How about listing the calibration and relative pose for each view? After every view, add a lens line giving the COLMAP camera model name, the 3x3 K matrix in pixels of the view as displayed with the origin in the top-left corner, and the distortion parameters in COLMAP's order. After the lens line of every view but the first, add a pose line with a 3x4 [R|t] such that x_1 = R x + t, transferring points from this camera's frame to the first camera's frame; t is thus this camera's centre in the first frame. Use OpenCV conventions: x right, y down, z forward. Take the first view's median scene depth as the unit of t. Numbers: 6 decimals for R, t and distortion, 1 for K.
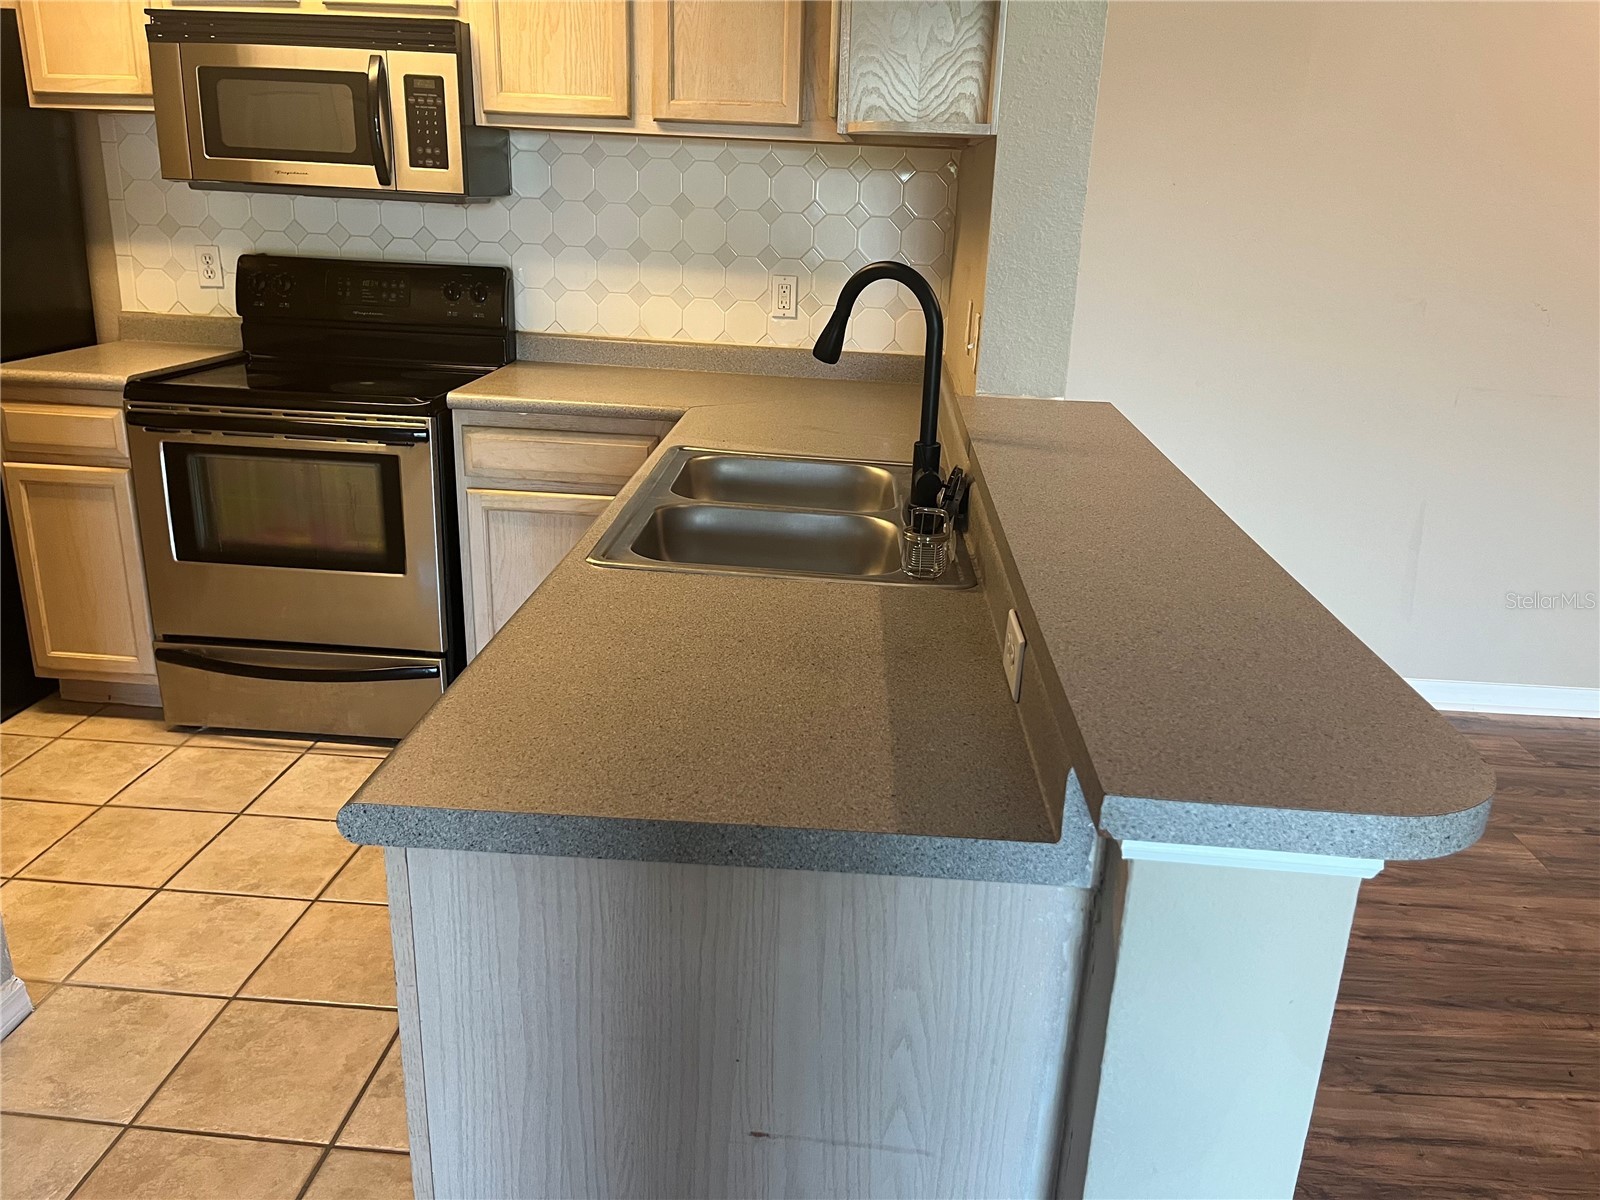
lens RADIAL K [[1225.4, 0, 801.9], [0, 1225.4, 601.9], [0, 0, 1]] dist [-0.016433, -0.015091]
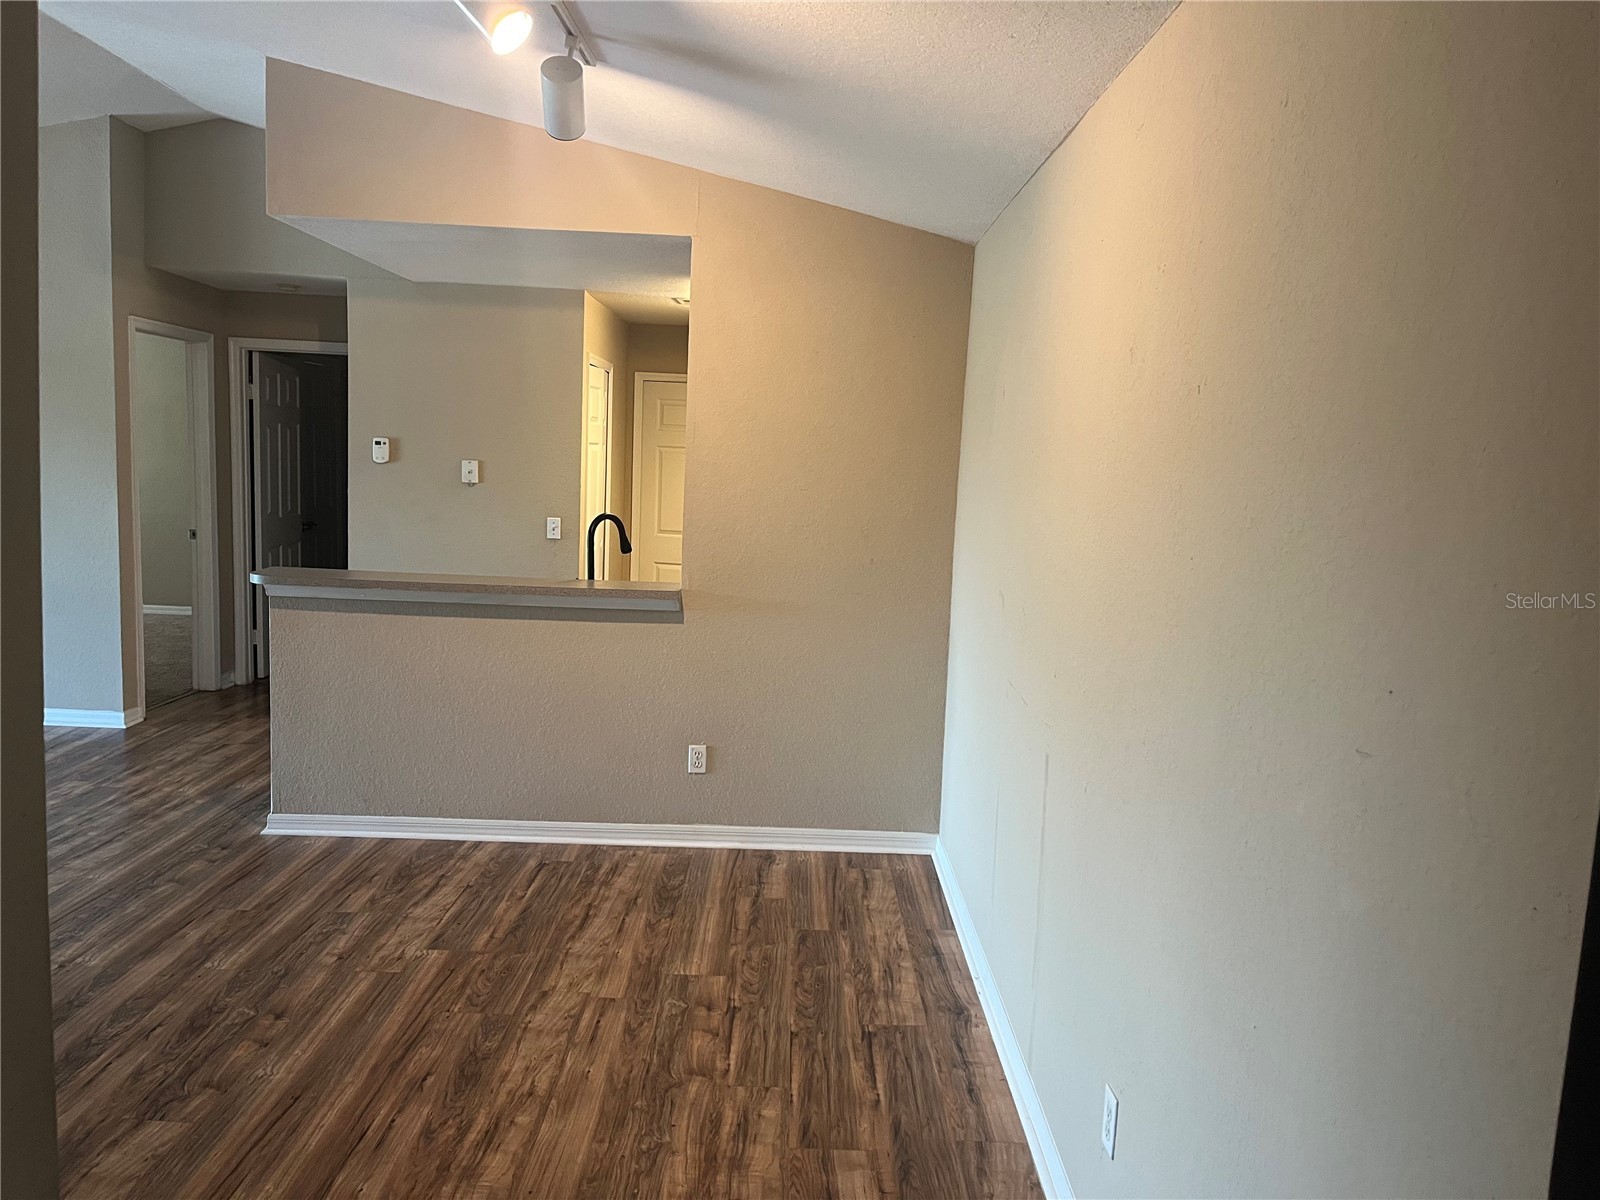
lens RADIAL K [[1225.4, 0, 804.1], [0, 1225.4, 602.0], [0, 0, 1]] dist [-0.016433, -0.015091]
pose [[0.070523, 0.083472, -0.994012, 2.353026], [-0.356717, 0.932707, 0.053015, -0.343053], [0.931547, 0.350842, 0.095553, 1.066154]]
